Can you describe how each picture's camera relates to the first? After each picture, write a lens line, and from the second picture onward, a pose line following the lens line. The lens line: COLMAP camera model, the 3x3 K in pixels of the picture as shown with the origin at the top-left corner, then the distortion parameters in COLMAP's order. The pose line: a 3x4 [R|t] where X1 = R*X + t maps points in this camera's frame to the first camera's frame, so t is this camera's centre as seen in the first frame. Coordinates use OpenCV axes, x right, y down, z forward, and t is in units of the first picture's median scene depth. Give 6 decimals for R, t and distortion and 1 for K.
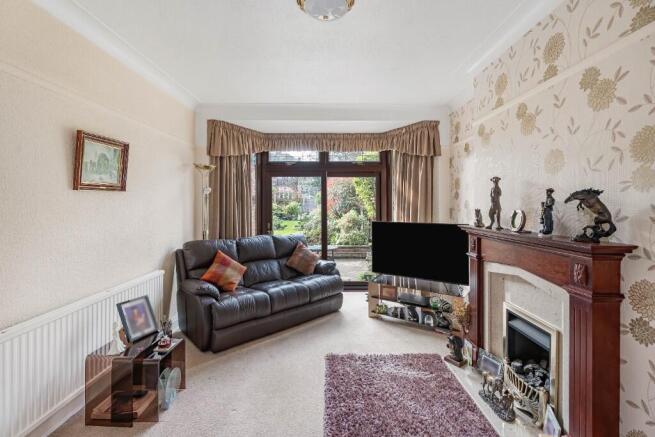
lens RADIAL K [[300.8, 0, 327.5], [0, 300.8, 212.2], [0, 0, 1]] dist [-0.001905, -0.000289]
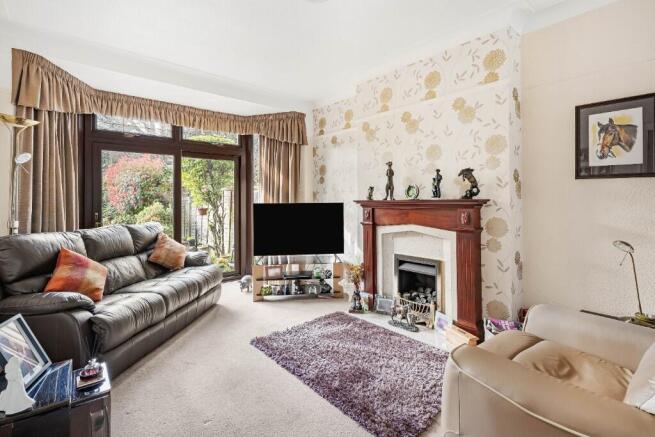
lens RADIAL K [[312.0, 0, 327.2], [0, 312.0, 201.6], [0, 0, 1]] dist [-0.000159, 0.000186]
pose [[0.753749, -0.006169, 0.657133, -0.390290], [0.023202, 0.999582, -0.017229, 0.054027], [-0.656753, 0.028233, 0.753577, 0.083319]]
